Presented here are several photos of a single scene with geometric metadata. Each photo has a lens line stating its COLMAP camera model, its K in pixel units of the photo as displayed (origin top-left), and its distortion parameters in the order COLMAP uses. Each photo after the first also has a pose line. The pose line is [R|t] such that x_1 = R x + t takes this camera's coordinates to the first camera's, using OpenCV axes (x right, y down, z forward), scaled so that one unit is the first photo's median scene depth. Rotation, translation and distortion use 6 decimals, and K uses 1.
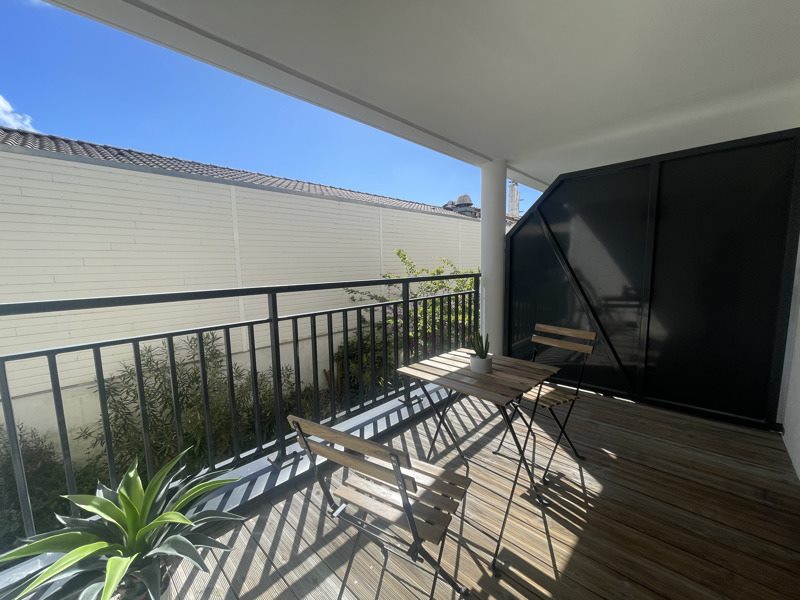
lens RADIAL K [[322.4, 0, 387.3], [0, 322.4, 303.1], [0, 0, 1]] dist [0.012342, -0.000061]
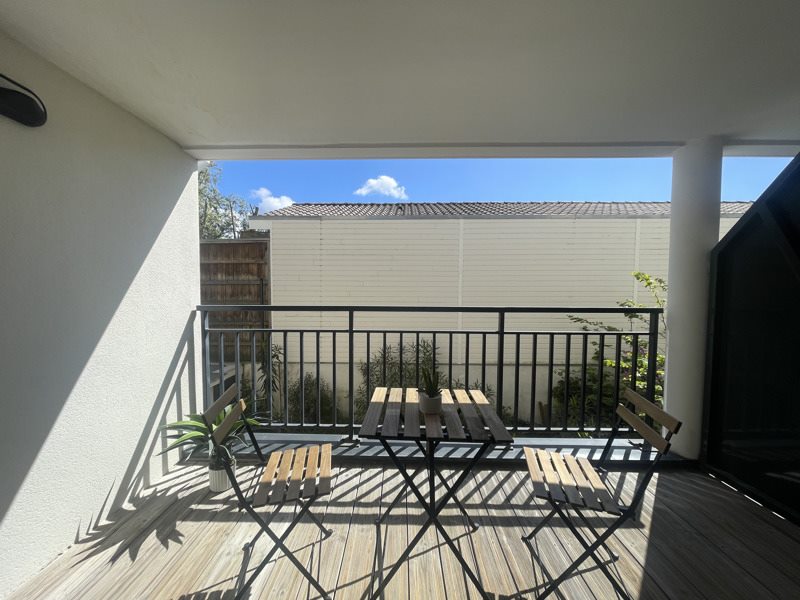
lens RADIAL K [[320.4, 0, 397.3], [0, 320.4, 305.6], [0, 0, 1]] dist [-0.000160, -0.000102]
pose [[0.687967, 0.063331, -0.722973, 0.384950], [-0.105364, 0.994347, -0.013159, -0.029268], [0.718053, 0.085228, 0.690751, 0.124093]]
